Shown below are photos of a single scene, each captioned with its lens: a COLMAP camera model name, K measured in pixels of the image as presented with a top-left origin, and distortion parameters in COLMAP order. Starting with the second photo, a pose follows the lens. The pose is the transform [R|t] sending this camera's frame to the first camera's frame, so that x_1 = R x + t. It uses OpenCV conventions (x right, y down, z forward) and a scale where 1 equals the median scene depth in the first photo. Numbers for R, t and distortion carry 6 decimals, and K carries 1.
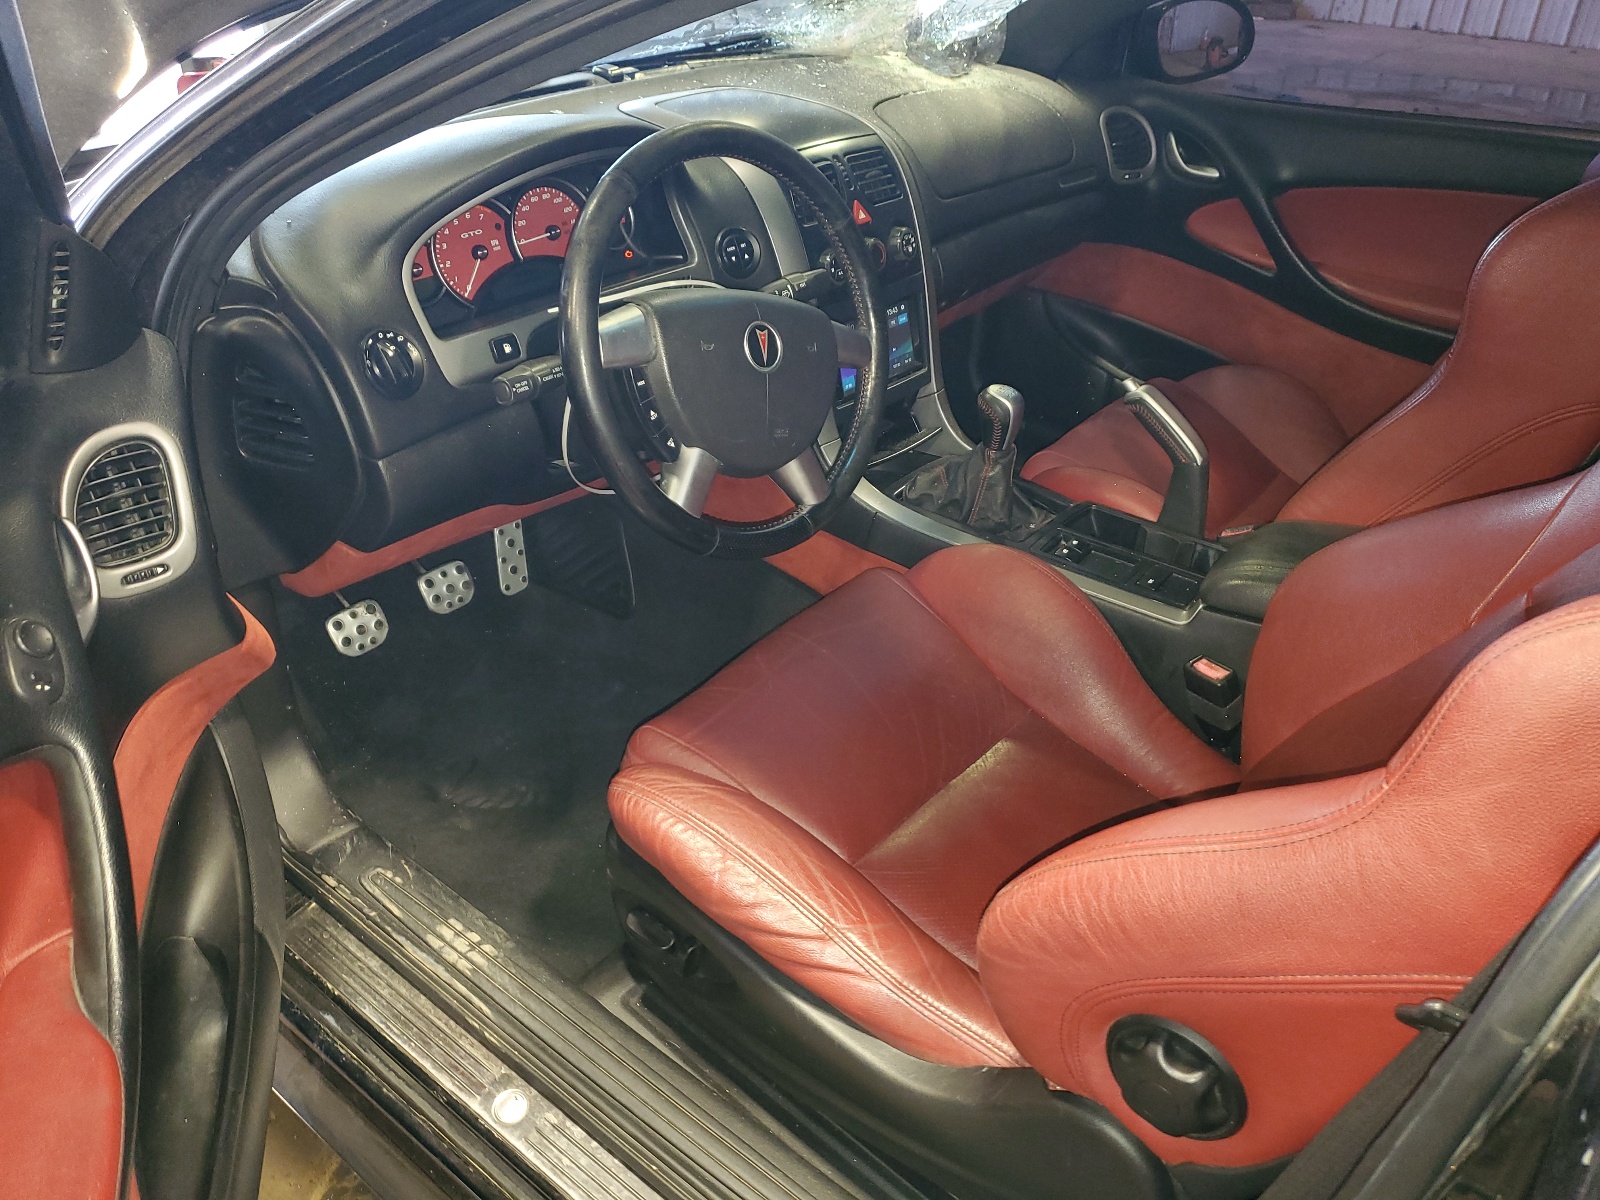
lens RADIAL K [[1227.5, 0, 801.1], [0, 1227.5, 644.5], [0, 0, 1]] dist [0.062220, -0.083811]
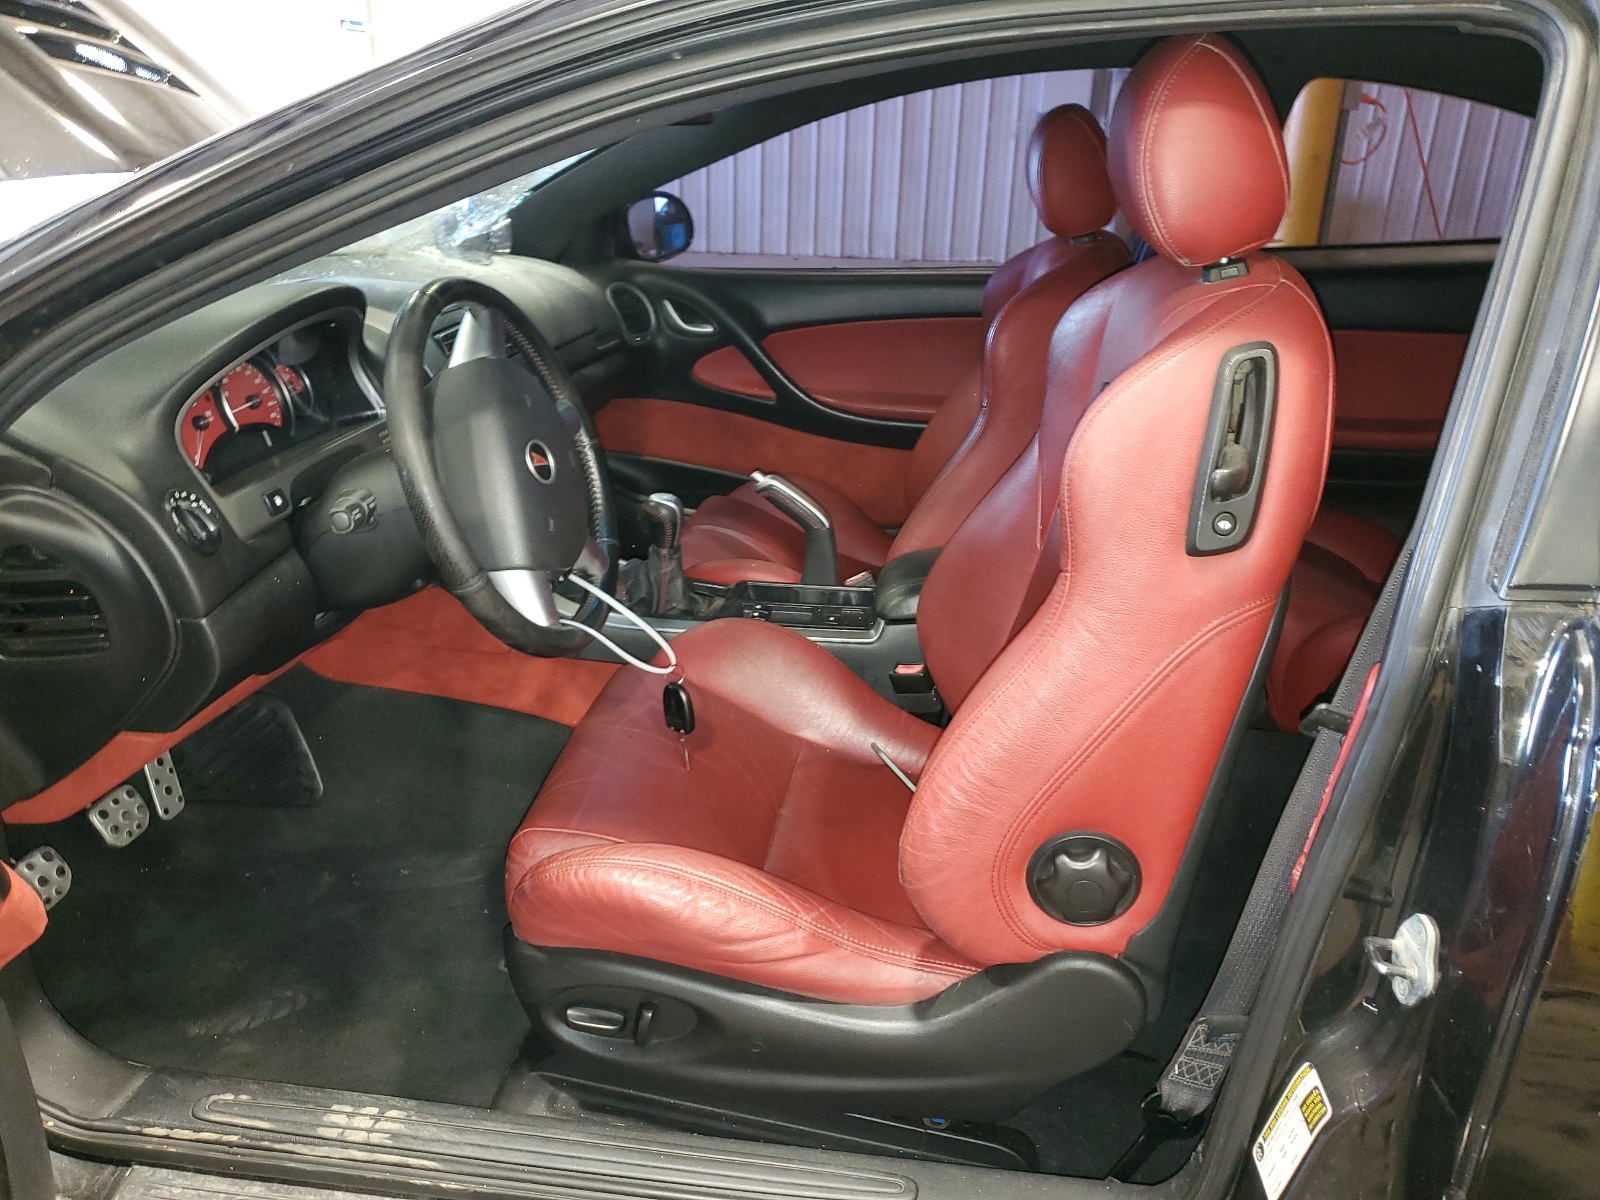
lens RADIAL K [[1227.5, 0, 801.1], [0, 1227.5, 644.5], [0, 0, 1]] dist [0.062220, -0.083811]
pose [[0.850600, -0.212463, 0.480977, -0.299680], [0.291464, 0.951854, -0.094985, 0.070442], [-0.437639, 0.220982, 0.871573, -0.028185]]
